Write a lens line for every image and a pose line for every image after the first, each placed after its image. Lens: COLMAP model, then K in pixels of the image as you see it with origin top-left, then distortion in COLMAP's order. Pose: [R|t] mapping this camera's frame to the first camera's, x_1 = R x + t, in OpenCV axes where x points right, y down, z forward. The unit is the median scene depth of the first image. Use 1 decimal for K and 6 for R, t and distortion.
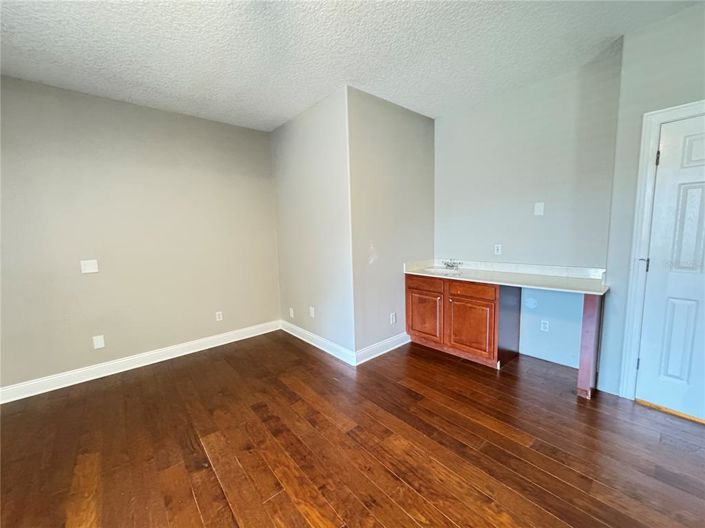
lens RADIAL K [[283.6, 0, 354.9], [0, 283.6, 265.1], [0, 0, 1]] dist [-0.000876, 0.000259]
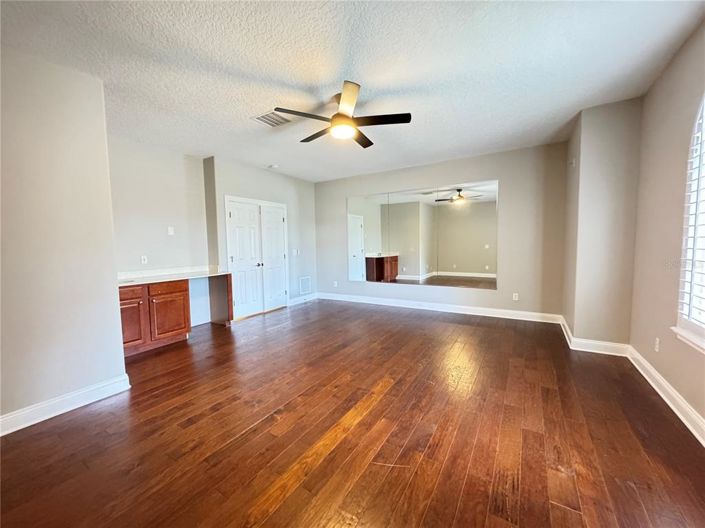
lens RADIAL K [[283.6, 0, 351.1], [0, 283.6, 264.5], [0, 0, 1]] dist [-0.000876, 0.000259]
pose [[-0.307071, -0.024120, 0.951381, -1.245113], [0.145438, 0.986747, 0.071958, 0.011720], [-0.940508, 0.160463, -0.299493, 0.651680]]
